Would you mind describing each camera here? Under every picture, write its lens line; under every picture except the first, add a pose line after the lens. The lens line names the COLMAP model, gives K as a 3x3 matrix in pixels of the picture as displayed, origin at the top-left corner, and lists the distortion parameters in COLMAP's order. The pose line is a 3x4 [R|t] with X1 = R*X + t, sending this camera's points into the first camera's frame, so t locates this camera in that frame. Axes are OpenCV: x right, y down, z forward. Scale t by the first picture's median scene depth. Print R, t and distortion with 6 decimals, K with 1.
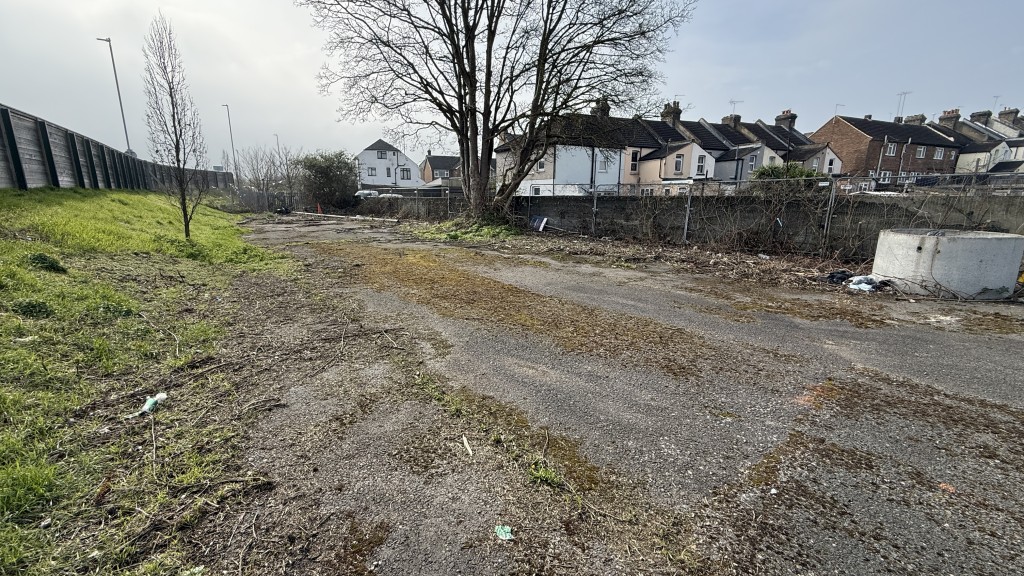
lens RADIAL K [[406.0, 0, 513.4], [0, 406.0, 286.6], [0, 0, 1]] dist [-0.002801, -0.000169]
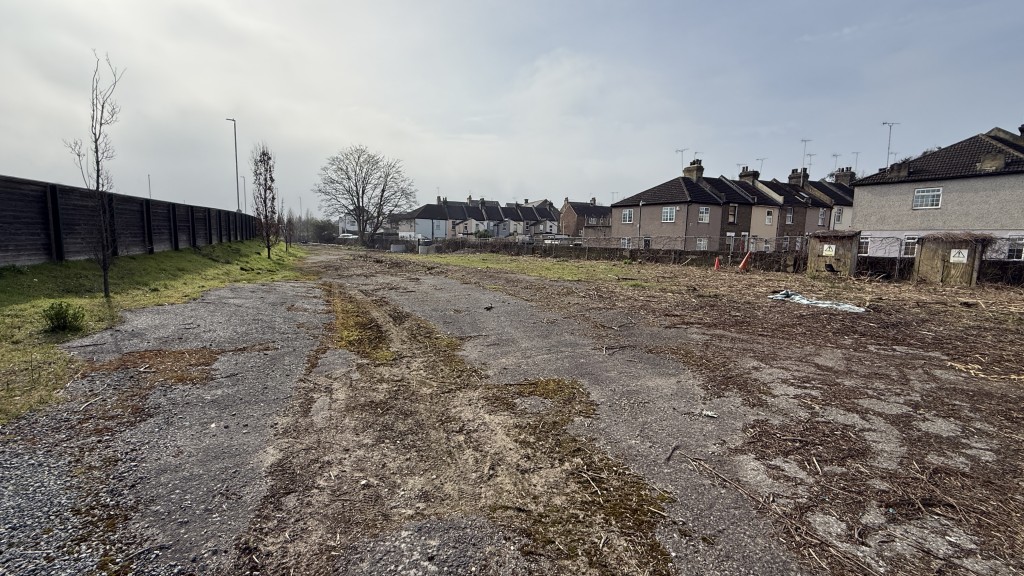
lens RADIAL K [[406.0, 0, 510.6], [0, 406.0, 289.8], [0, 0, 1]] dist [-0.002801, -0.000169]
pose [[0.992145, 0.032721, -0.120740, 0.385209], [-0.045524, 0.993445, -0.104854, 0.117456], [0.116517, 0.109527, 0.987131, -0.498468]]
